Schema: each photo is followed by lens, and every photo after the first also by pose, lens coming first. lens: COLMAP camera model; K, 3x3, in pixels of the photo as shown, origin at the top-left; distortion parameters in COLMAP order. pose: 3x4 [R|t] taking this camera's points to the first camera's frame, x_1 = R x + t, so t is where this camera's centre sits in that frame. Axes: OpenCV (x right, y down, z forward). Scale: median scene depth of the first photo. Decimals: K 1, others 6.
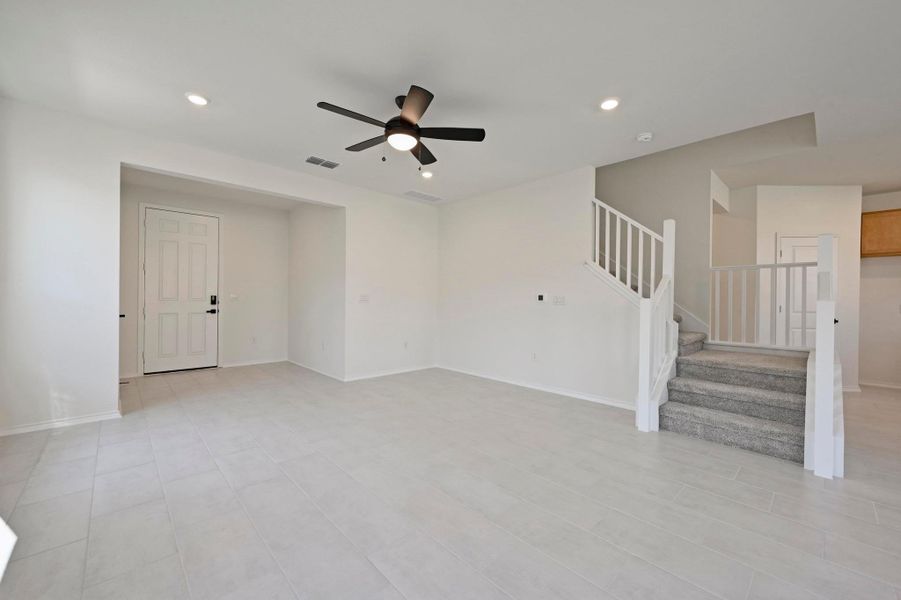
lens RADIAL K [[359.3, 0, 450.5], [0, 359.3, 298.2], [0, 0, 1]] dist [0.000252, -0.000046]
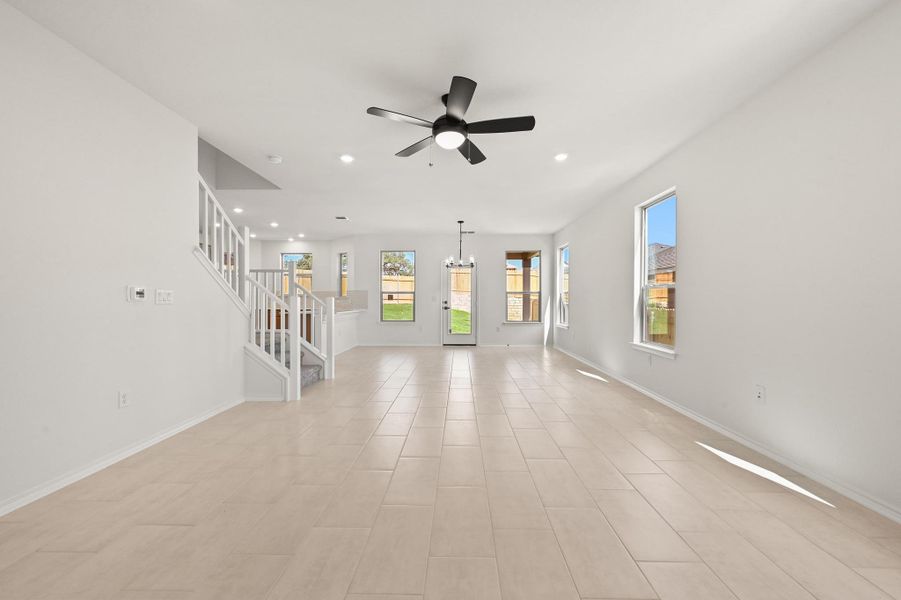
lens RADIAL K [[357.6, 0, 450.5], [0, 357.6, 300.0], [0, 0, 1]] dist [-0.001444, -0.000187]
pose [[-0.702576, -0.013544, 0.711479, -0.521284], [-0.010511, 0.999907, 0.008656, -0.000306], [-0.711531, -0.001397, -0.702654, 1.043395]]
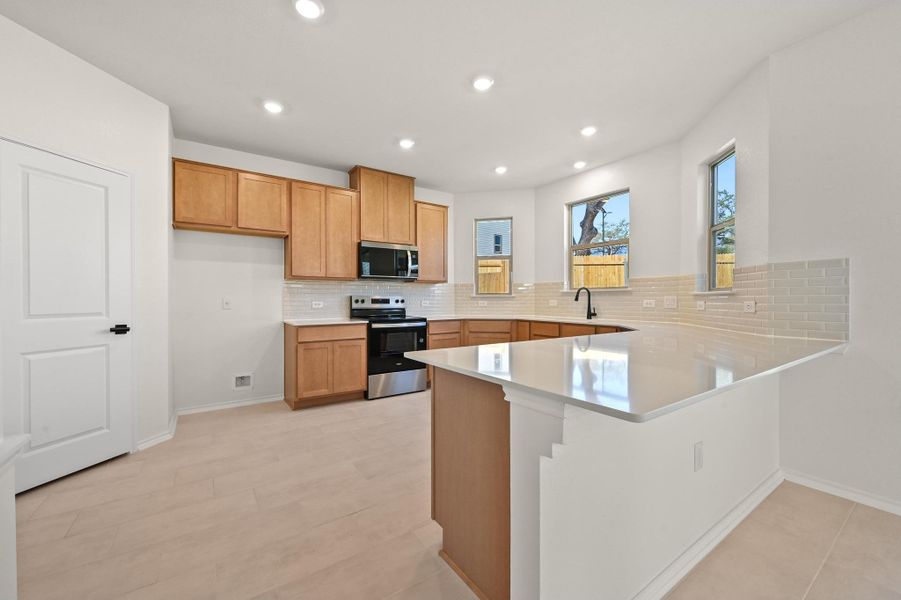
lens RADIAL K [[350.5, 0, 449.2], [0, 350.5, 302.0], [0, 0, 1]] dist [0.000375, 0.000020]
pose [[0.169519, -0.022508, 0.985270, 0.637339], [0.003033, 0.999746, 0.022316, 0.010843], [-0.985522, -0.000794, 0.169544, 0.428156]]
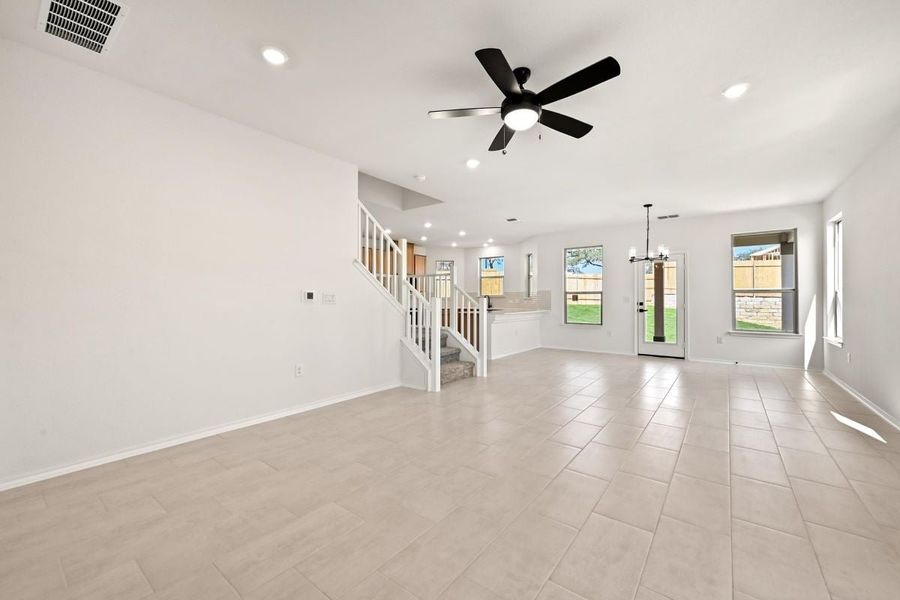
lens RADIAL K [[358.9, 0, 450.0], [0, 358.9, 298.2], [0, 0, 1]] dist [0.000252, -0.000046]
pose [[-0.148411, -0.009069, 0.988884, -0.600856], [-0.005311, 0.999951, 0.008374, -0.004325], [-0.988911, -0.004010, -0.148452, 0.802716]]
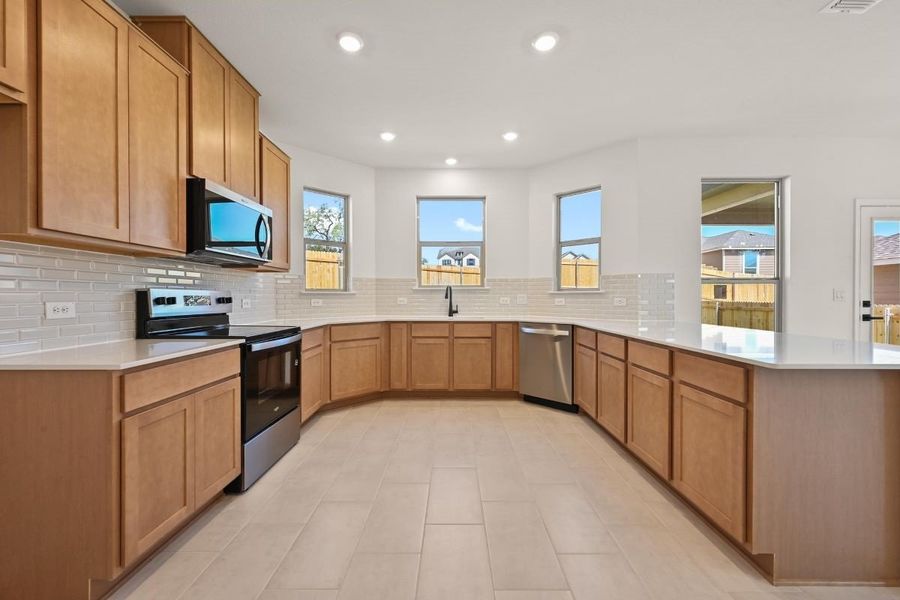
lens RADIAL K [[358.9, 0, 450.0], [0, 358.9, 298.2], [0, 0, 1]] dist [0.000252, -0.000046]
pose [[-0.713800, -0.016740, 0.700150, 0.946415], [-0.010118, 0.999856, 0.013591, 0.015707], [-0.700277, 0.002618, -0.713867, 0.903854]]
